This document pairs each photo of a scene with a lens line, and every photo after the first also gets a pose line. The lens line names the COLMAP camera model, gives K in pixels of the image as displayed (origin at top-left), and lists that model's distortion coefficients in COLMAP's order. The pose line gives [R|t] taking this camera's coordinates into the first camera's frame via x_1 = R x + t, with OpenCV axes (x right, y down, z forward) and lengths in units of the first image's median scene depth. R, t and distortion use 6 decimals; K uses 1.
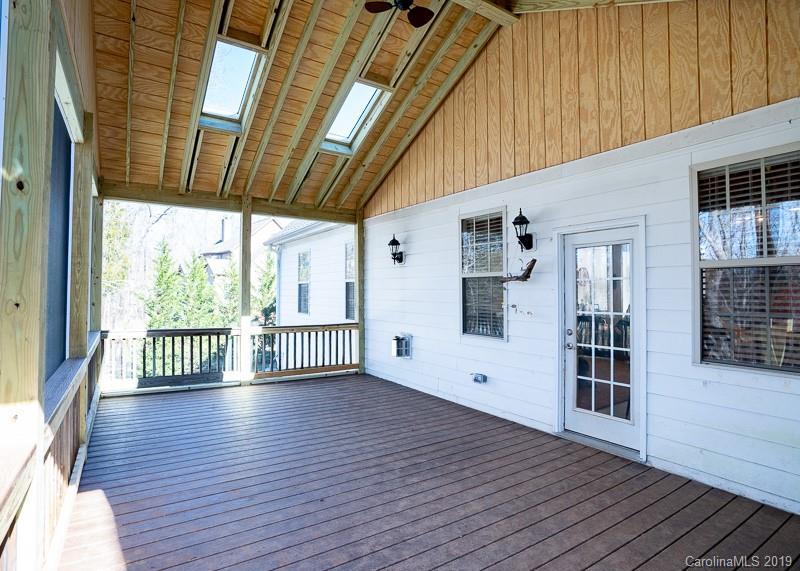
lens RADIAL K [[421.8, 0, 400.7], [0, 421.8, 285.5], [0, 0, 1]] dist [-0.001532, -0.000002]
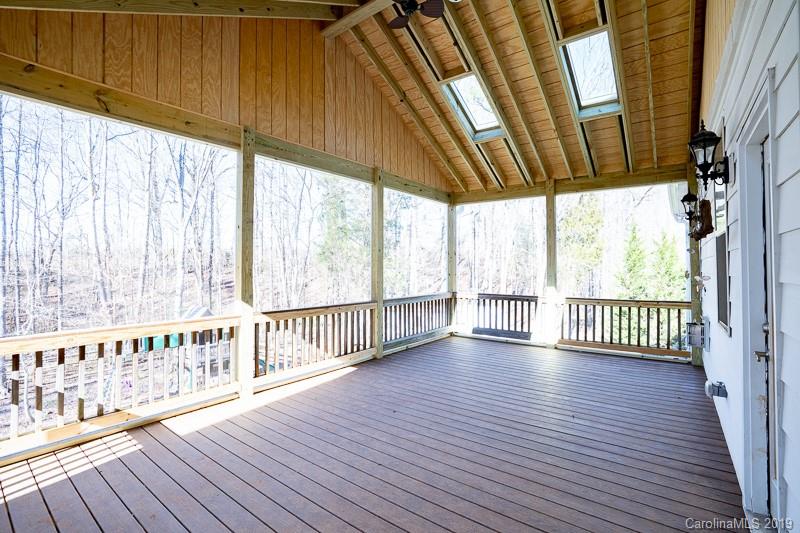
lens RADIAL K [[385.7, 0, 401.0], [0, 385.7, 266.1], [0, 0, 1]] dist [-0.000802, 0.000186]
pose [[0.368465, -0.019782, -0.929431, 0.442831], [0.022482, 0.999671, -0.012364, 0.020880], [0.929370, -0.016340, 0.368788, 0.248622]]
